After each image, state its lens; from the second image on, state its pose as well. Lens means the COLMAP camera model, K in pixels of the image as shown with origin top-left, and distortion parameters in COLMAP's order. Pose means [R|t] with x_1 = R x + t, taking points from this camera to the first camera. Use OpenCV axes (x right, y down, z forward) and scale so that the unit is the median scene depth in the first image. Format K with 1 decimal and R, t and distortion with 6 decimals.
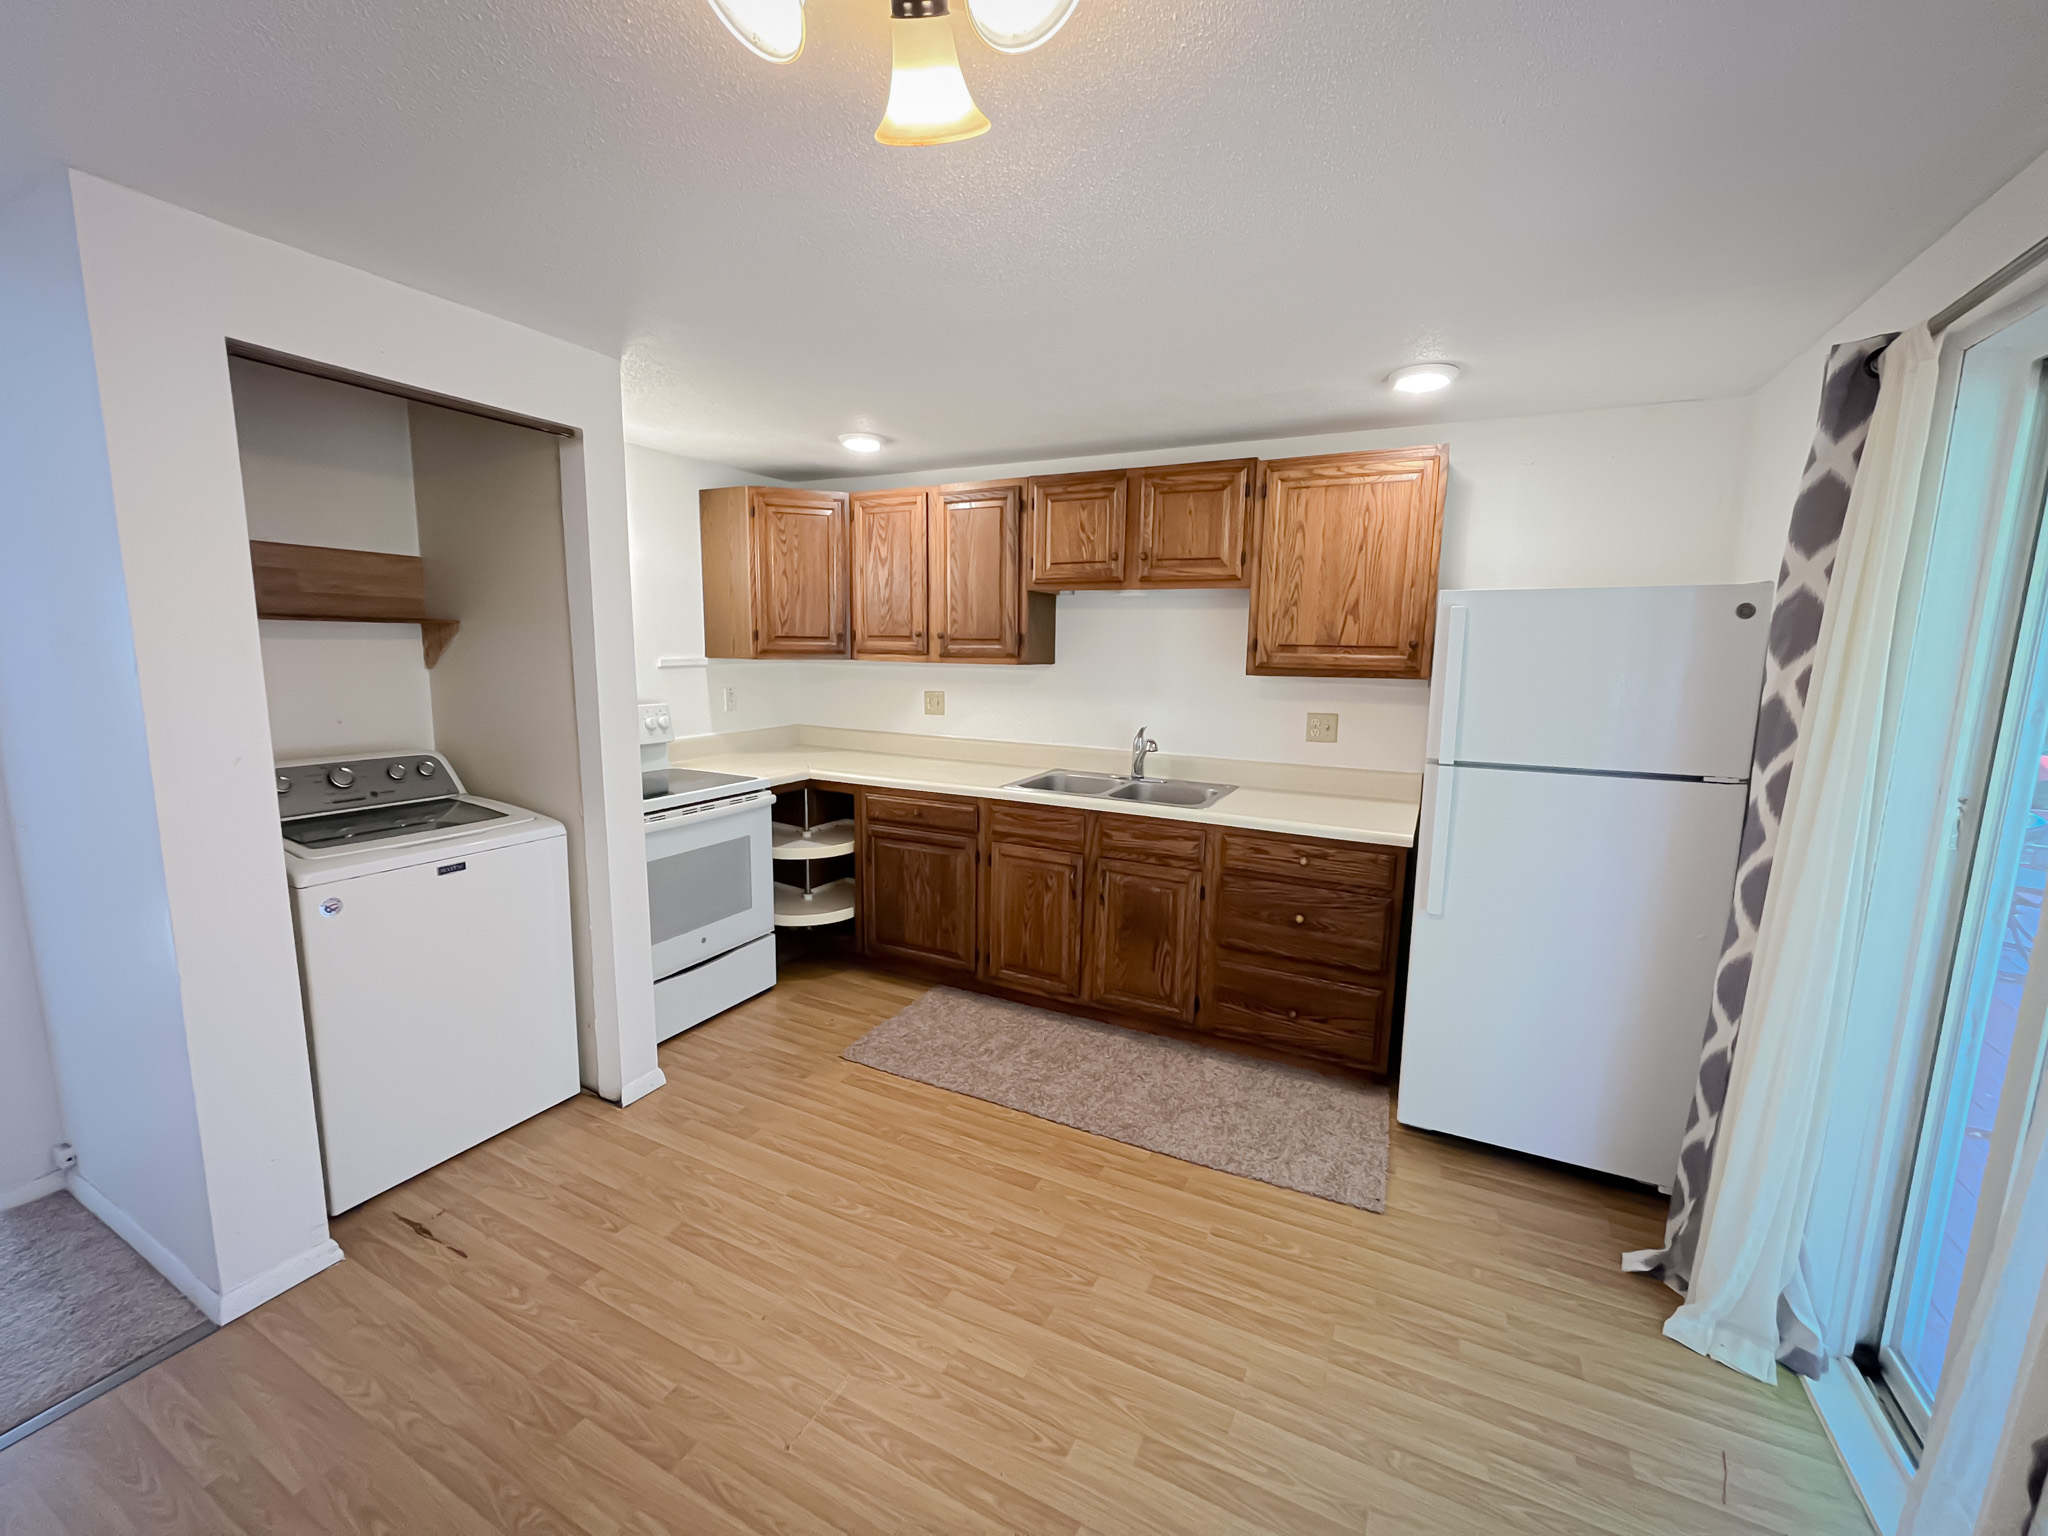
lens RADIAL K [[828.0, 0, 1018.9], [0, 828.0, 768.5], [0, 0, 1]] dist [-0.000360, -0.000226]
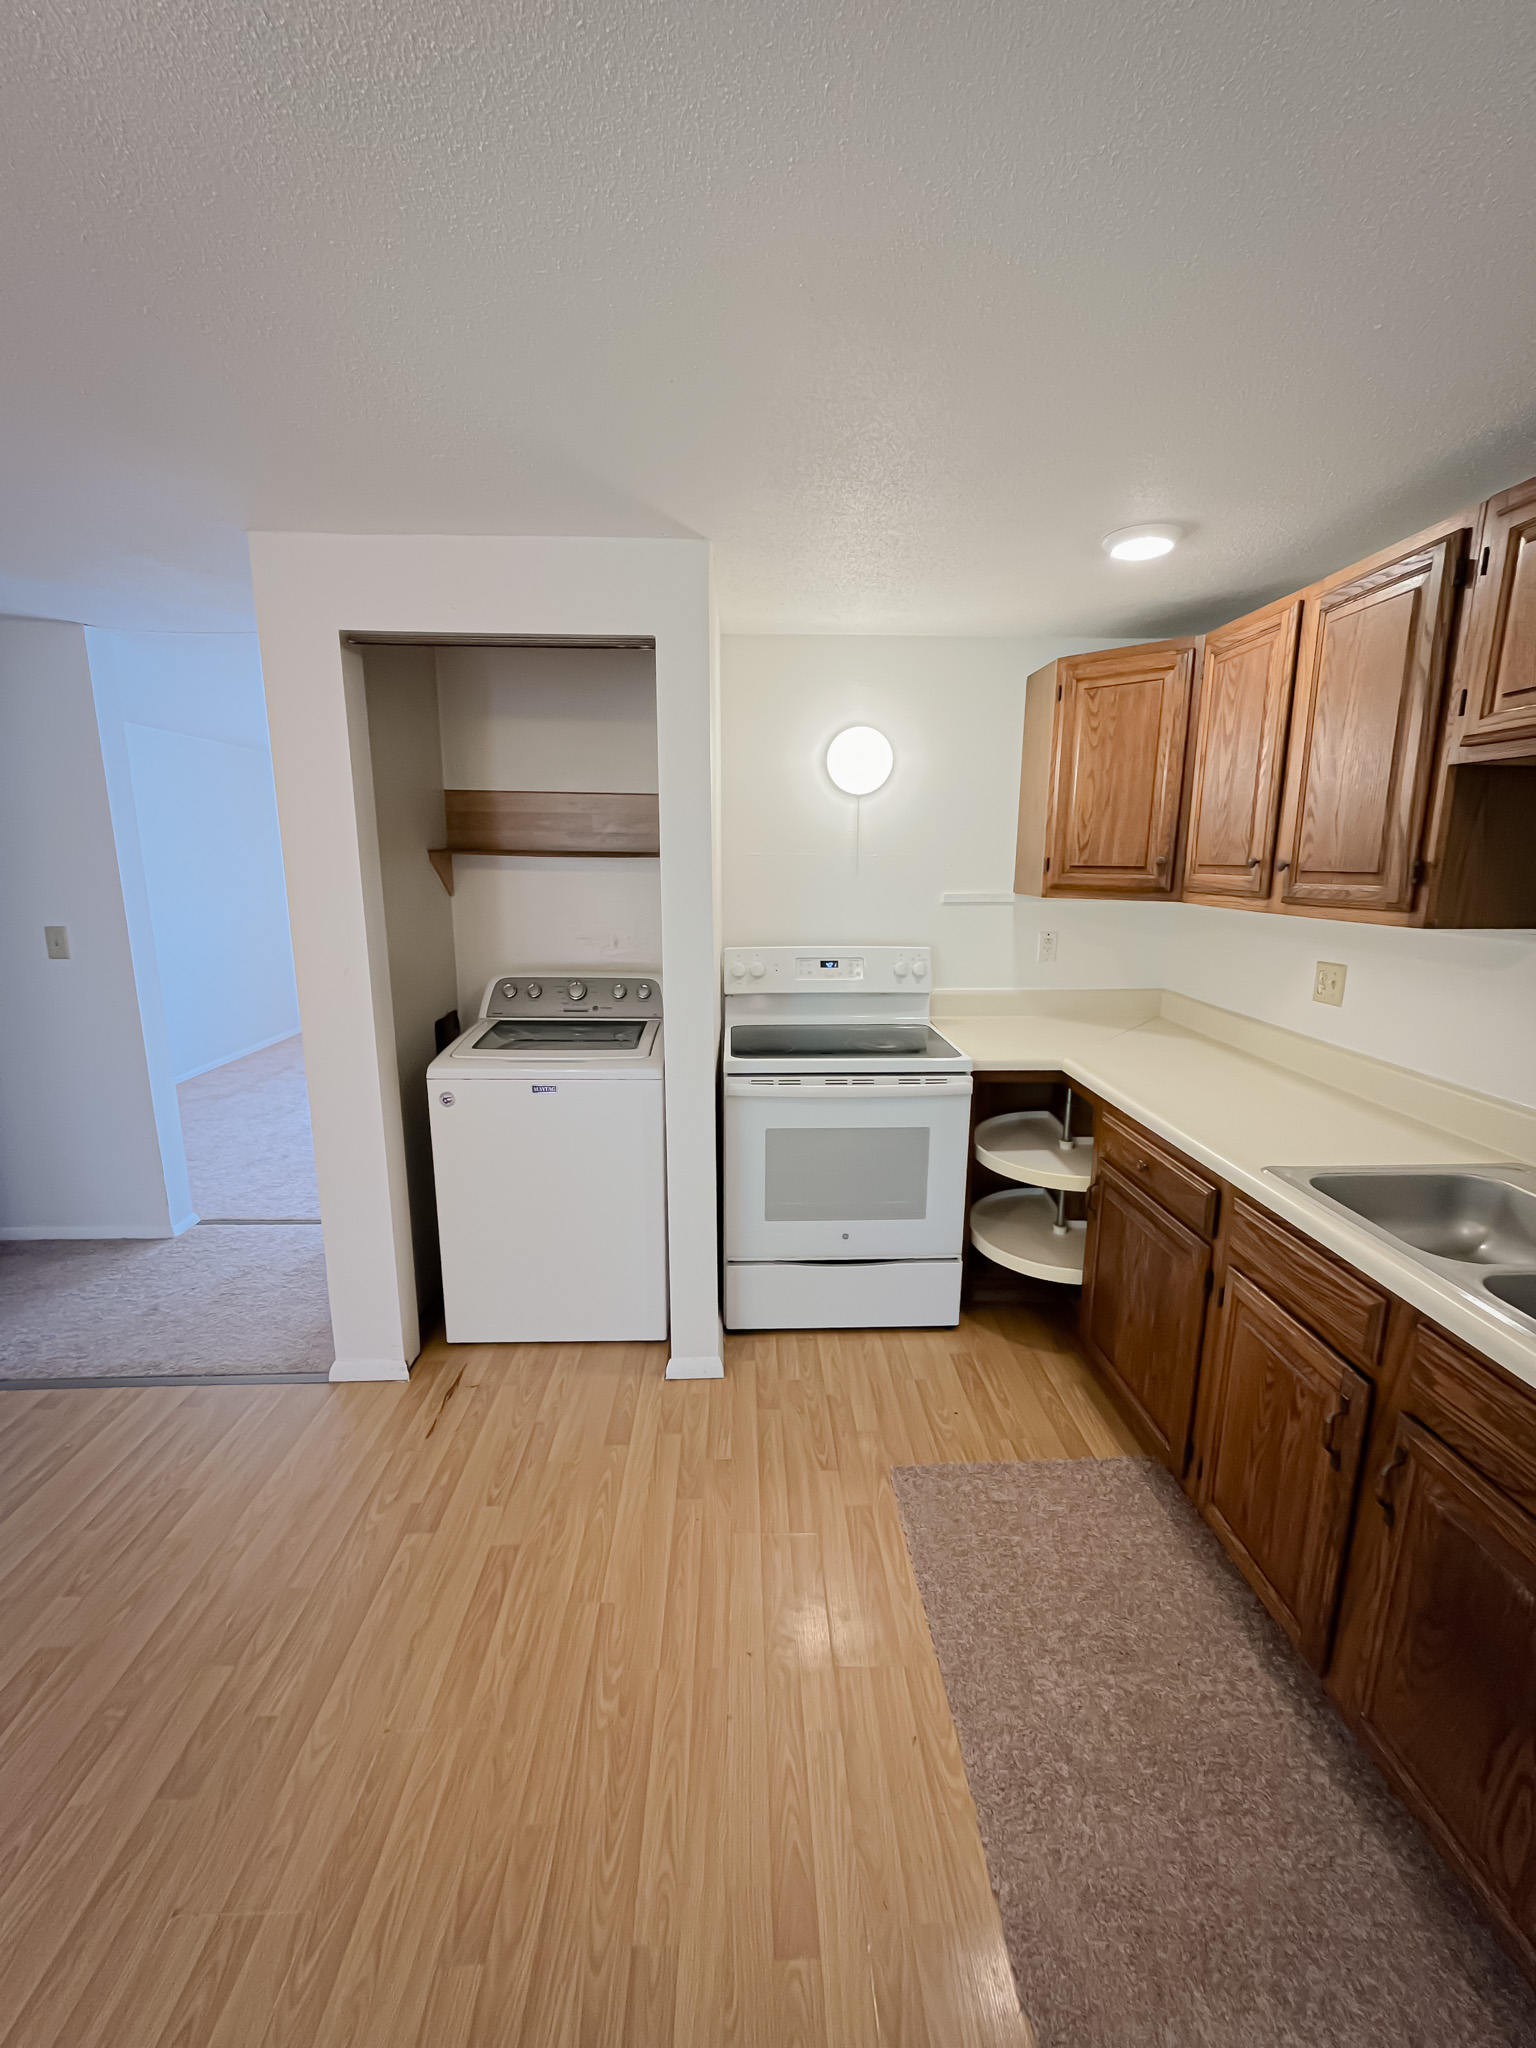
lens RADIAL K [[828.0, 0, 767.6], [0, 828.0, 1019.4], [0, 0, 1]] dist [-0.000360, -0.000226]
pose [[0.487003, 0.158059, -0.858979, 0.231465], [-0.128551, 0.985749, 0.108504, -0.077338], [0.863888, 0.057581, 0.500381, 0.448781]]
